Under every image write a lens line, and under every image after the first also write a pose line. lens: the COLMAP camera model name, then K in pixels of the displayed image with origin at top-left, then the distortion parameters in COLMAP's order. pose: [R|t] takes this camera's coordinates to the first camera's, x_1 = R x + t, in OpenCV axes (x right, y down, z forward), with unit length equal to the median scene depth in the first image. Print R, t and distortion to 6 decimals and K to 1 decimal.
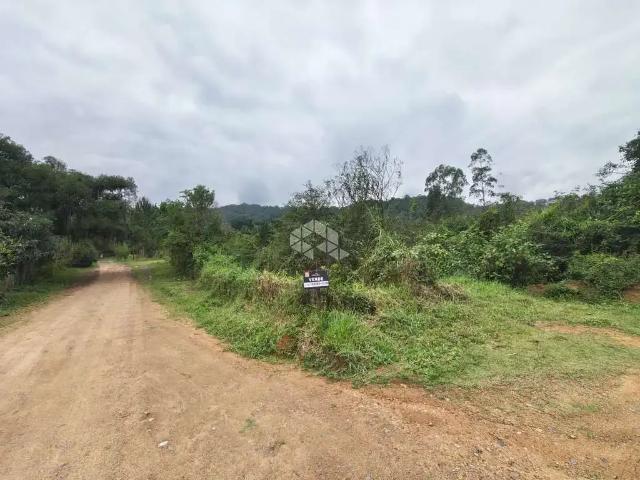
lens RADIAL K [[253.6, 0, 321.7], [0, 253.6, 240.6], [0, 0, 1]] dist [-0.001913, -0.001294]
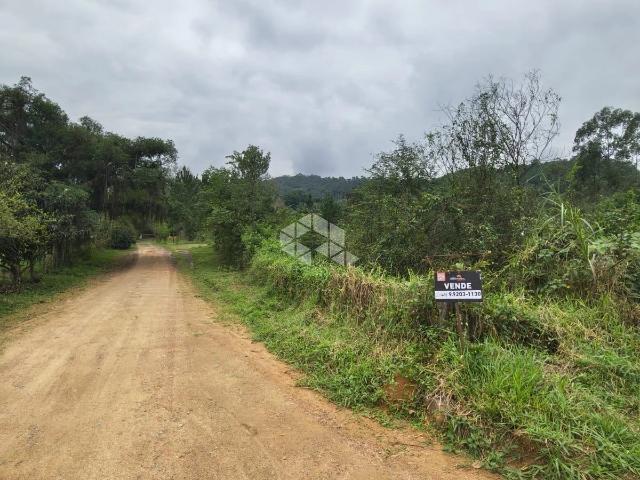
lens RADIAL K [[323.7, 0, 319.4], [0, 323.7, 240.7], [0, 0, 1]] dist [-0.003450, 0.002056]
pose [[0.976735, 0.032155, -0.212025, -0.075934], [-0.021973, 0.998497, 0.050208, 0.008999], [0.213320, -0.044382, 0.975974, 0.098917]]
